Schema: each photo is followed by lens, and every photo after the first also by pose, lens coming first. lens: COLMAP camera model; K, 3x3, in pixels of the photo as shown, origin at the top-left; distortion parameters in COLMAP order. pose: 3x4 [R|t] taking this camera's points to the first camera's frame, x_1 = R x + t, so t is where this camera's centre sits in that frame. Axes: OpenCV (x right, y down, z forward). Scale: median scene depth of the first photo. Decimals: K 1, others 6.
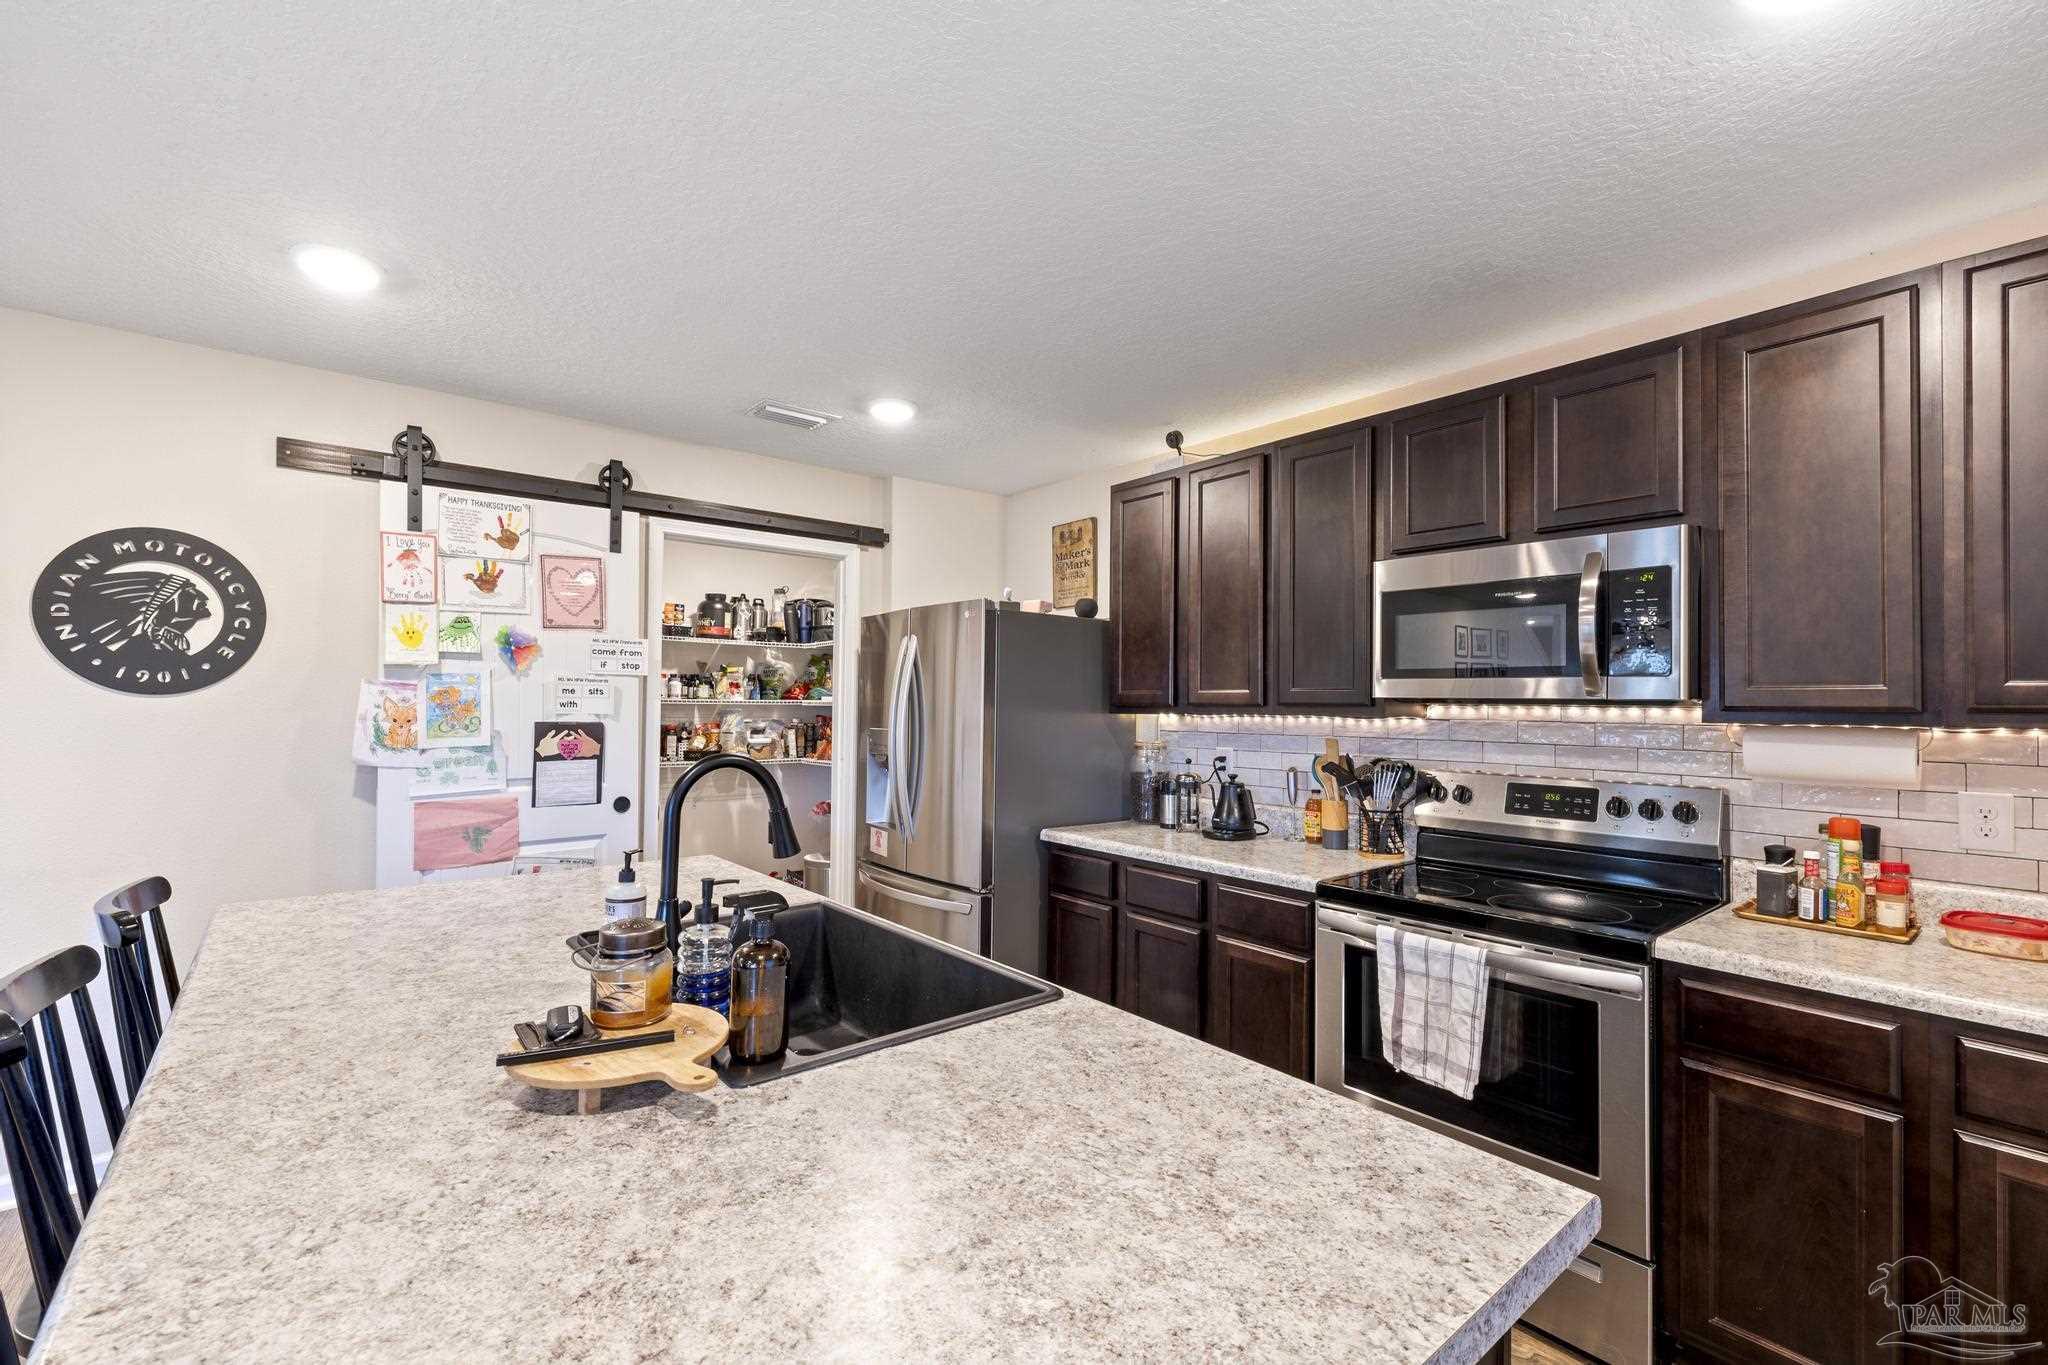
lens RADIAL K [[872.8, 0, 1006.0], [0, 872.8, 688.4], [0, 0, 1]] dist [0.005585, -0.001435]
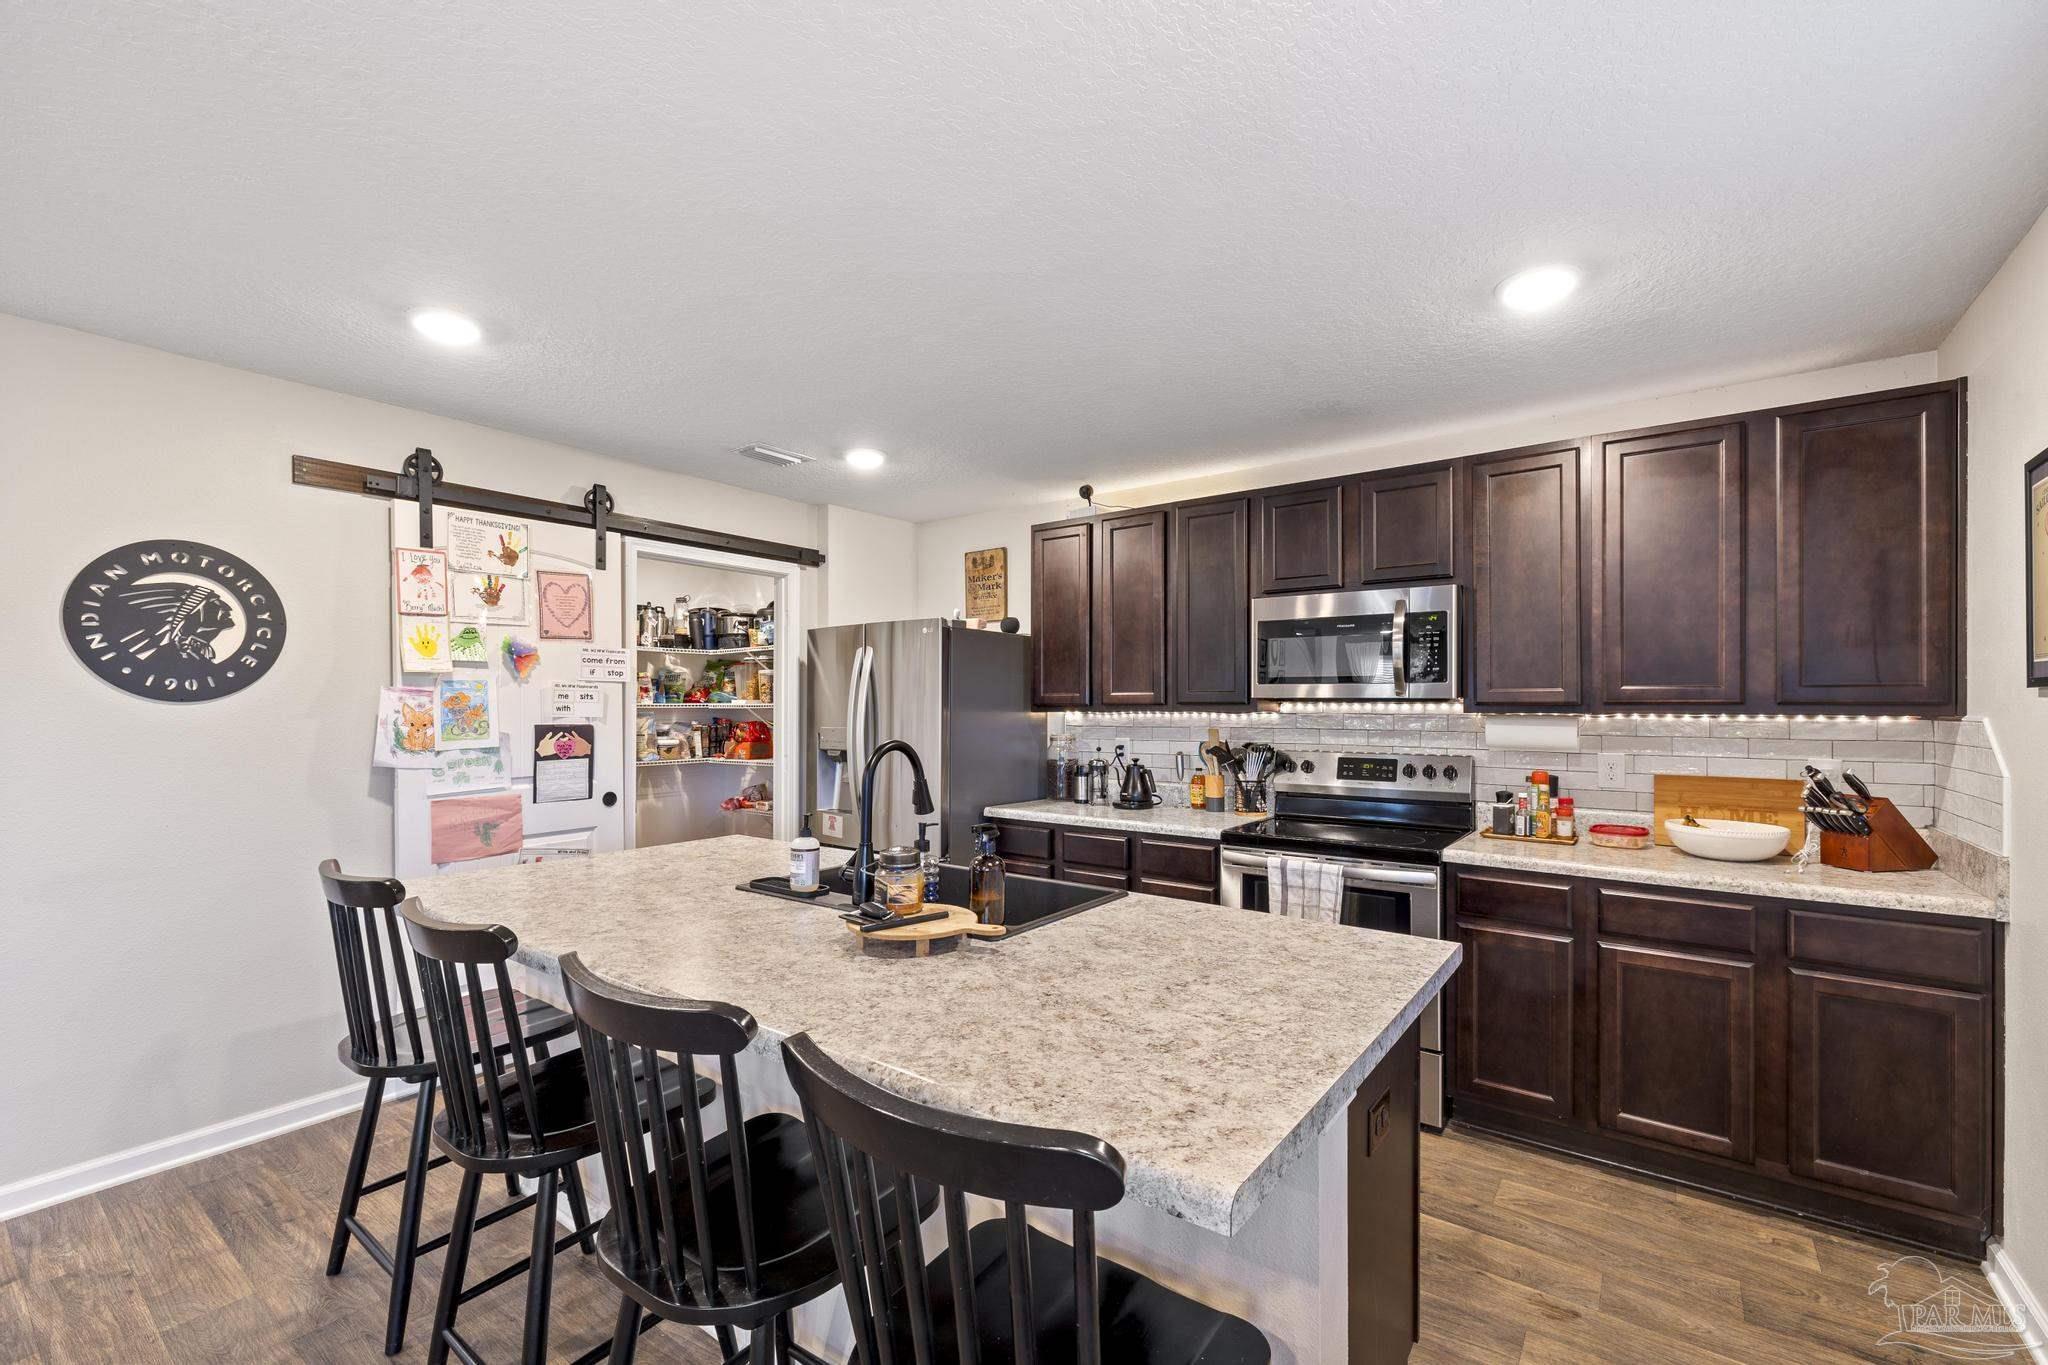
lens RADIAL K [[872.8, 0, 1011.7], [0, 872.8, 699.1], [0, 0, 1]] dist [0.005585, -0.001435]
pose [[0.970029, -0.006383, 0.242904, -0.268969], [0.003958, 0.999937, 0.010469, -0.003215], [-0.242955, -0.009194, 0.969994, -0.230349]]
